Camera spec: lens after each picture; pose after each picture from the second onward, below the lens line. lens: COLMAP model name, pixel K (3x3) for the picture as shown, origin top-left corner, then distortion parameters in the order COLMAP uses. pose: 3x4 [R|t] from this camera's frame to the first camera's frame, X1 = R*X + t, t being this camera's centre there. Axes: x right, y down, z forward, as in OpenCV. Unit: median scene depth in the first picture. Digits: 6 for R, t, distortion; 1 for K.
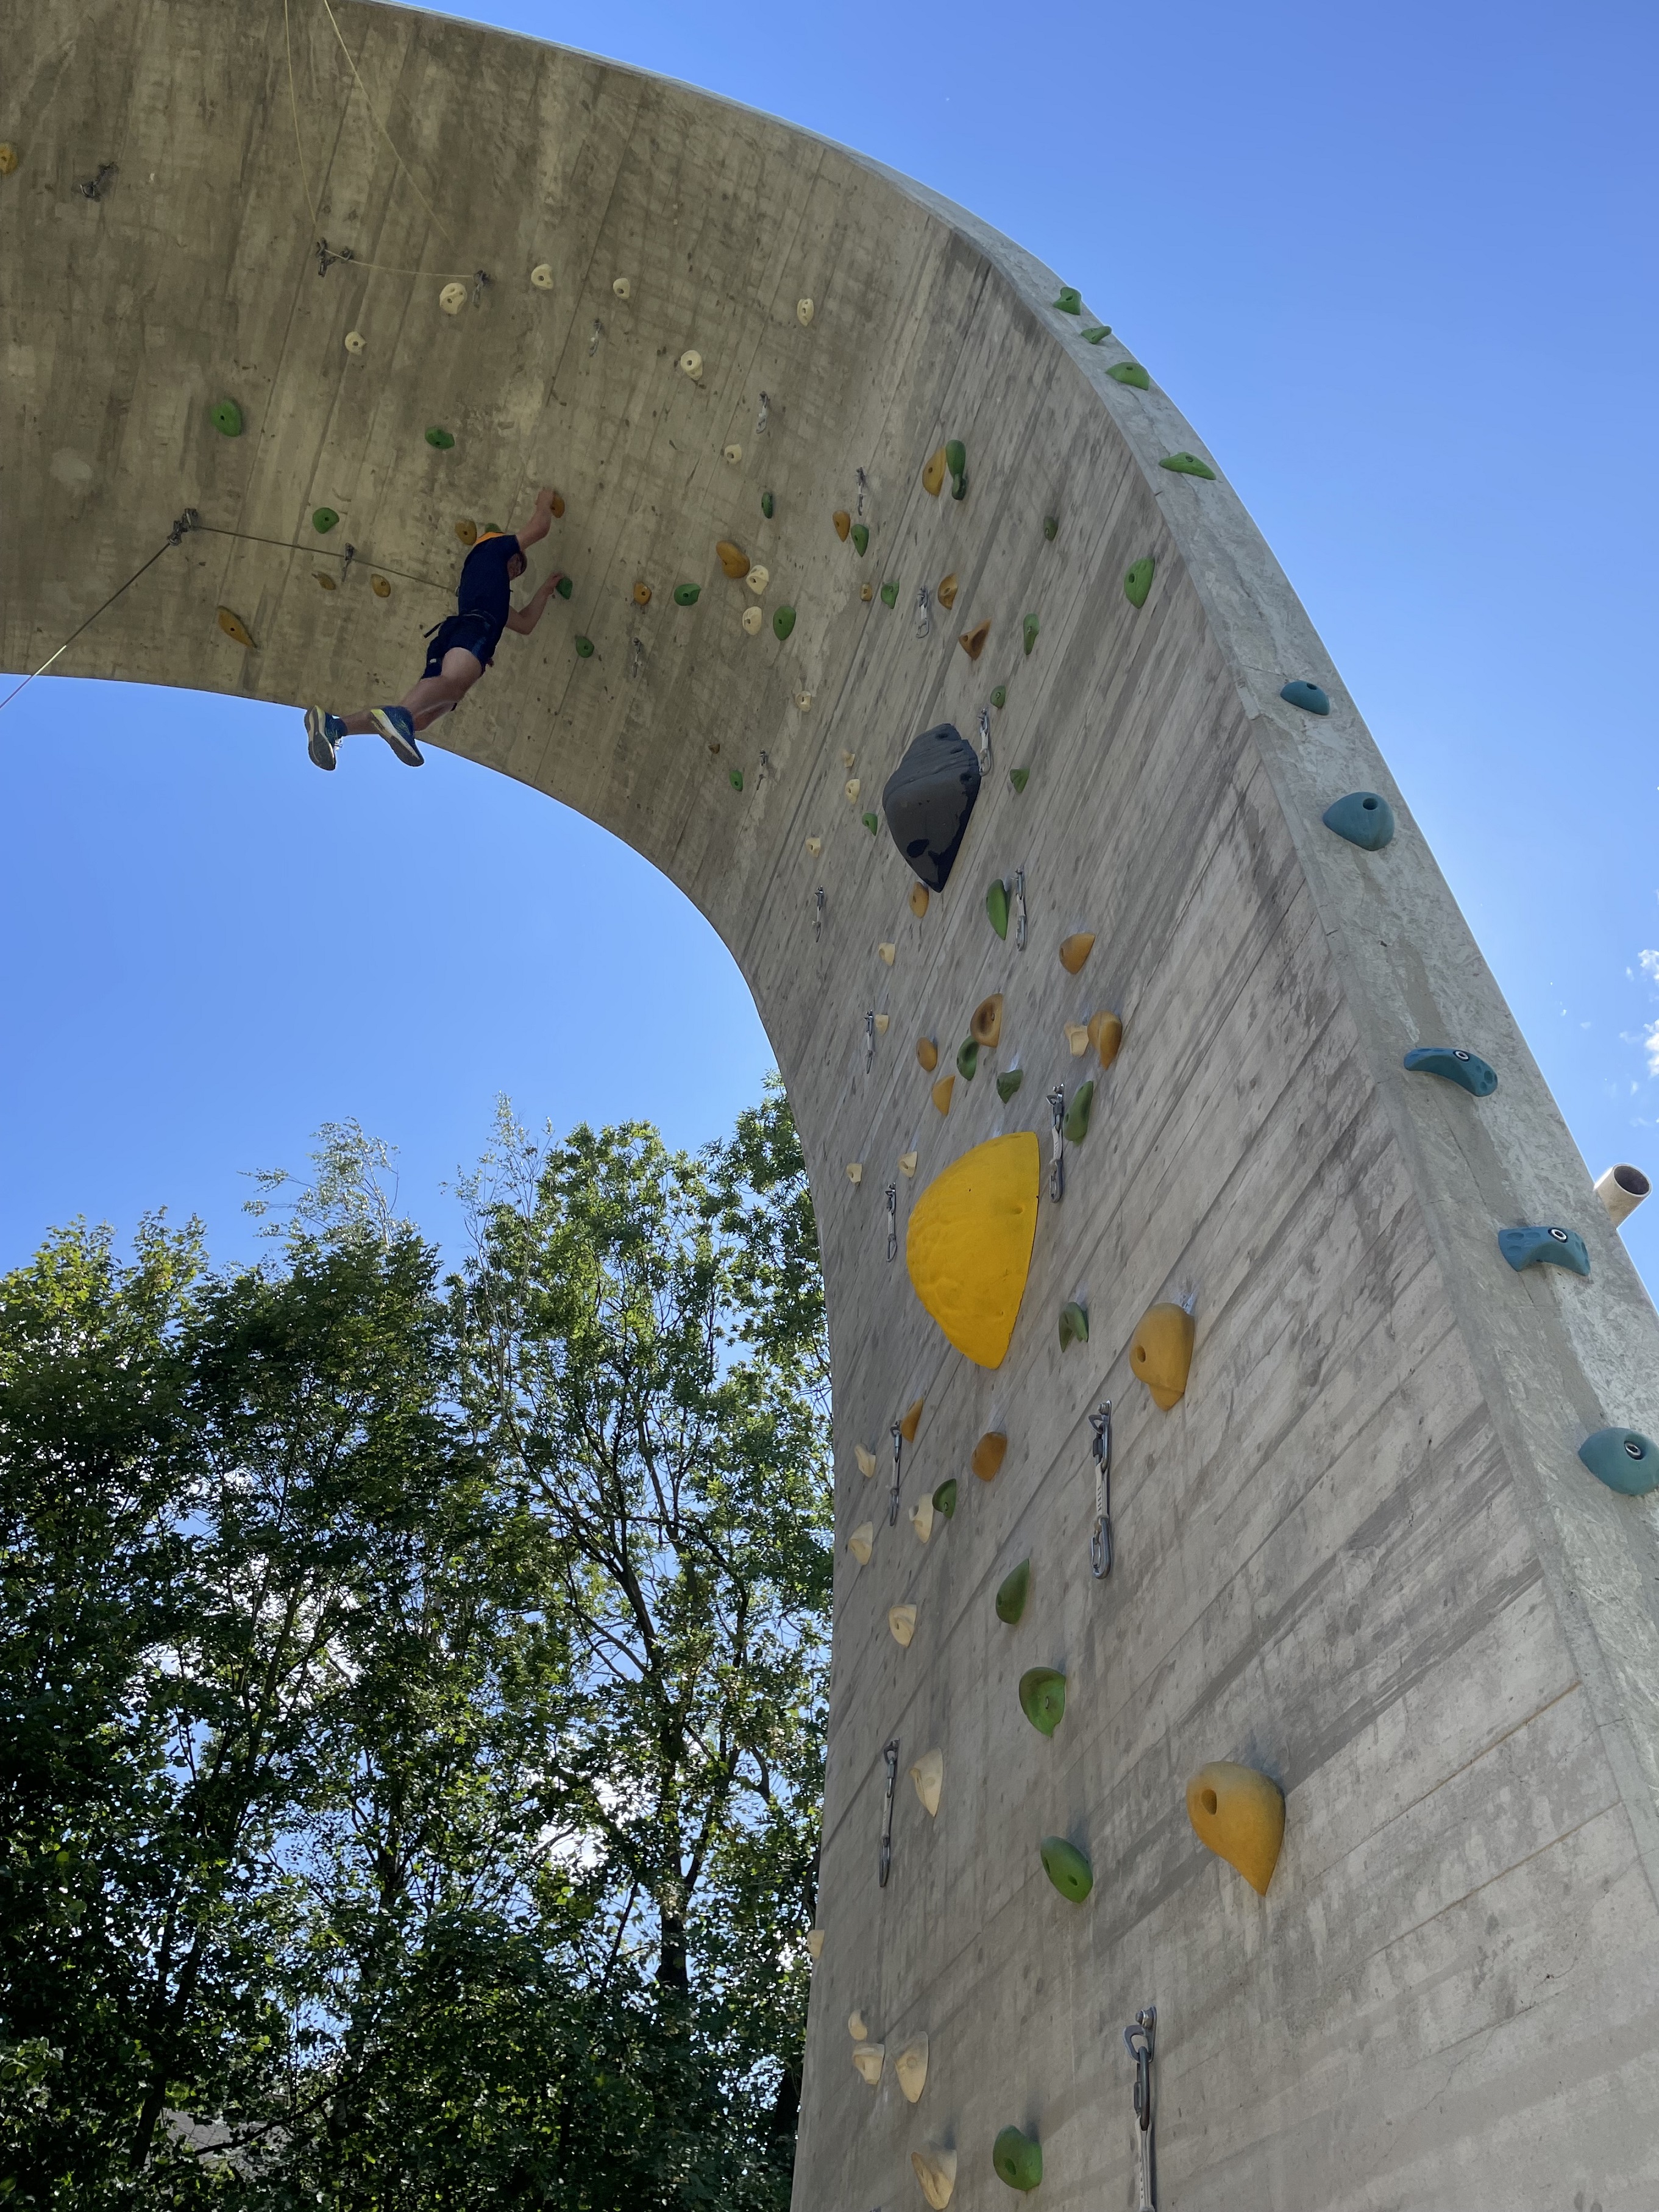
lens RADIAL K [[1685.0, 0, 829.6], [0, 1685.0, 1124.9], [0, 0, 1]] dist [0.090748, -0.129697]
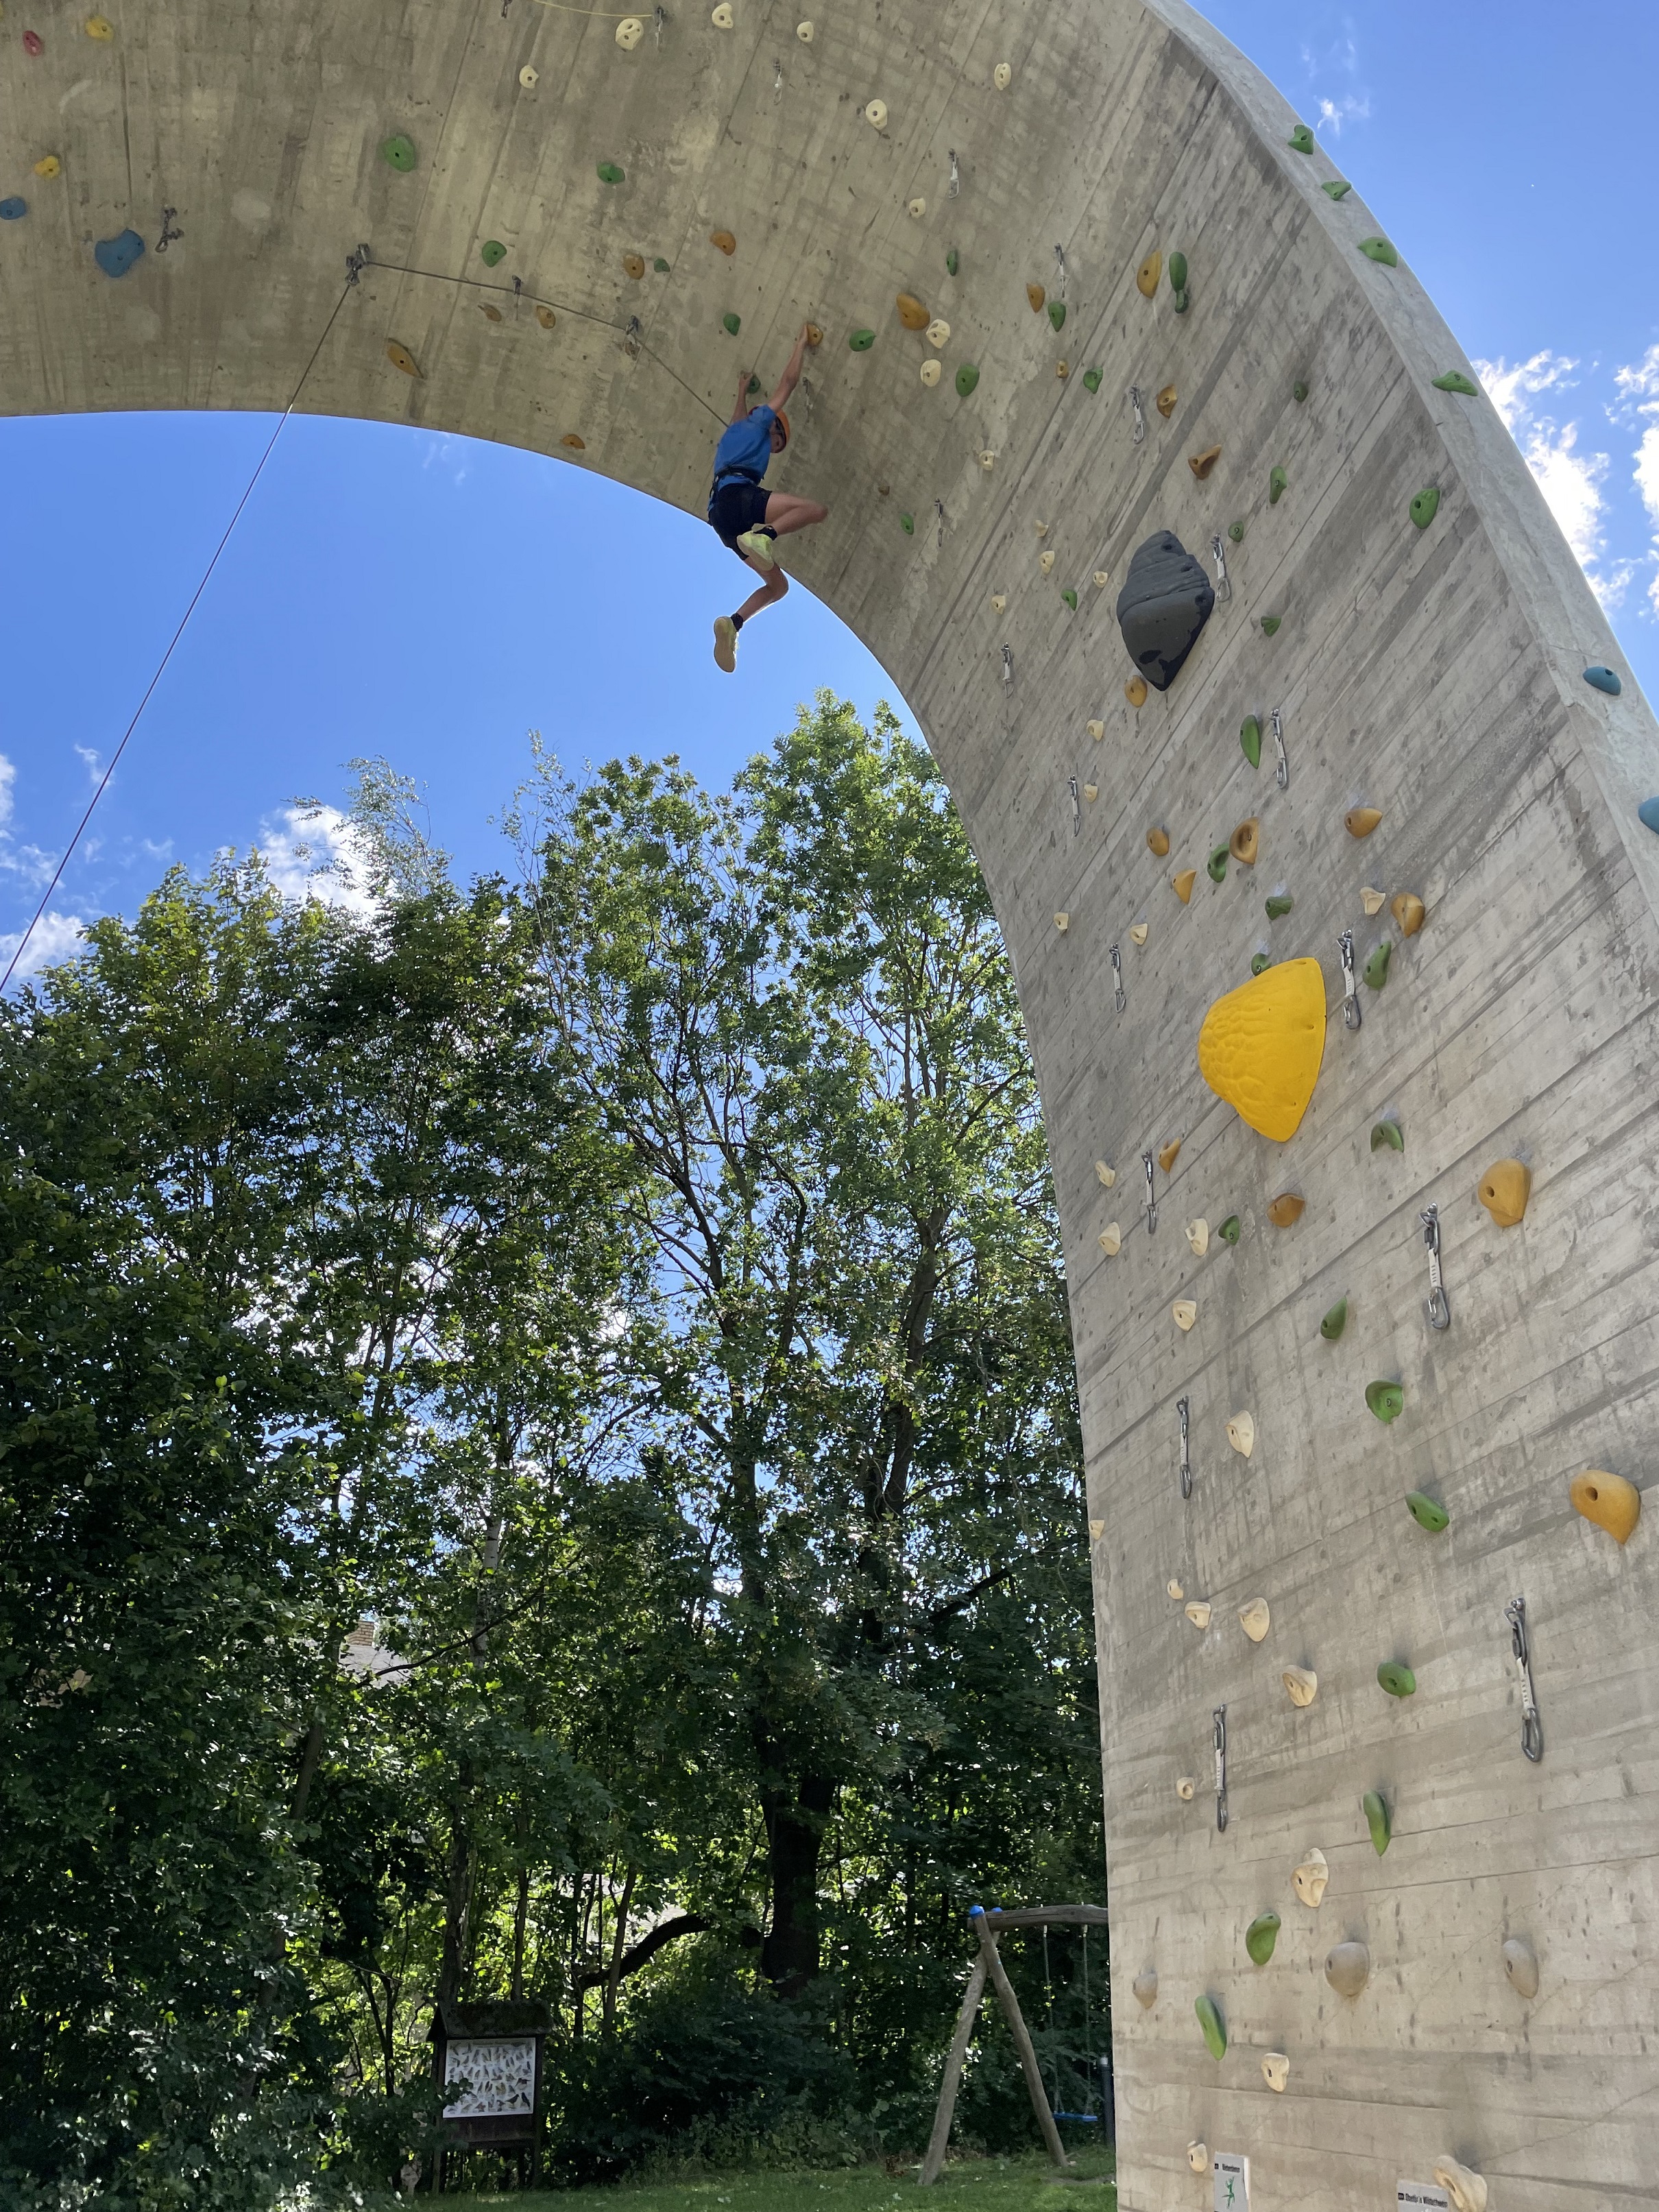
lens RADIAL K [[1688.6, 0, 810.6], [0, 1688.6, 1091.9], [0, 0, 1]] dist [0.071508, -0.093134]
pose [[0.999771, -0.020260, 0.006954, -0.226737], [0.018230, 0.975255, 0.220329, -0.156371], [-0.011246, -0.220151, 0.975401, -0.231573]]
